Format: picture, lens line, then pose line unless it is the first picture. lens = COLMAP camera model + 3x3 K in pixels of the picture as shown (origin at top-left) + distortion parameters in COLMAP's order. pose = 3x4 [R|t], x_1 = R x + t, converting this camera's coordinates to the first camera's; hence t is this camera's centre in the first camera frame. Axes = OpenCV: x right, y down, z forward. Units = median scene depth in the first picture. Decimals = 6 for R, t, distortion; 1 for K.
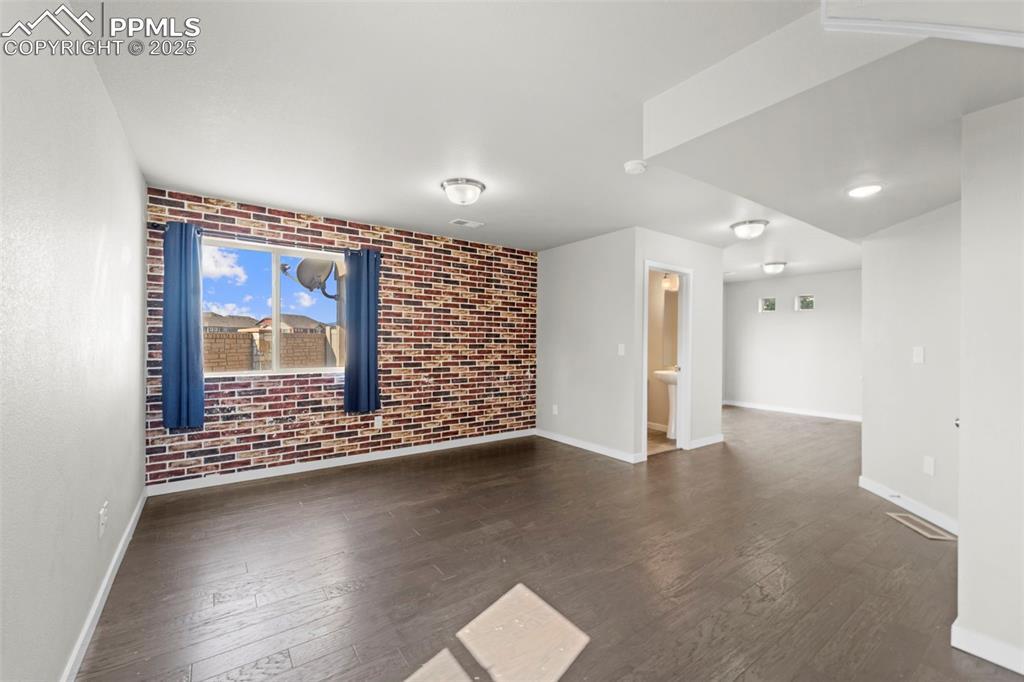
lens RADIAL K [[421.2, 0, 516.3], [0, 421.2, 341.7], [0, 0, 1]] dist [0.001426, -0.000165]
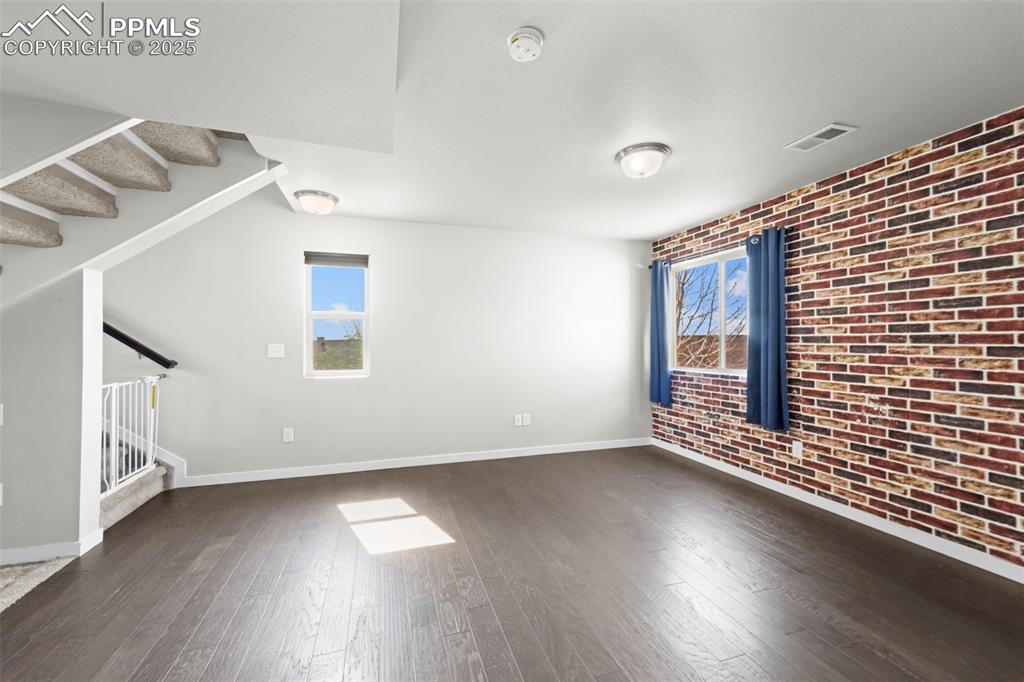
lens RADIAL K [[421.2, 0, 516.3], [0, 421.2, 341.7], [0, 0, 1]] dist [0.001426, -0.000165]
pose [[-0.321759, -0.010046, -0.946768, 0.536909], [-0.002633, 0.999949, -0.009716, 0.007399], [0.946818, -0.000633, -0.321770, 0.748005]]
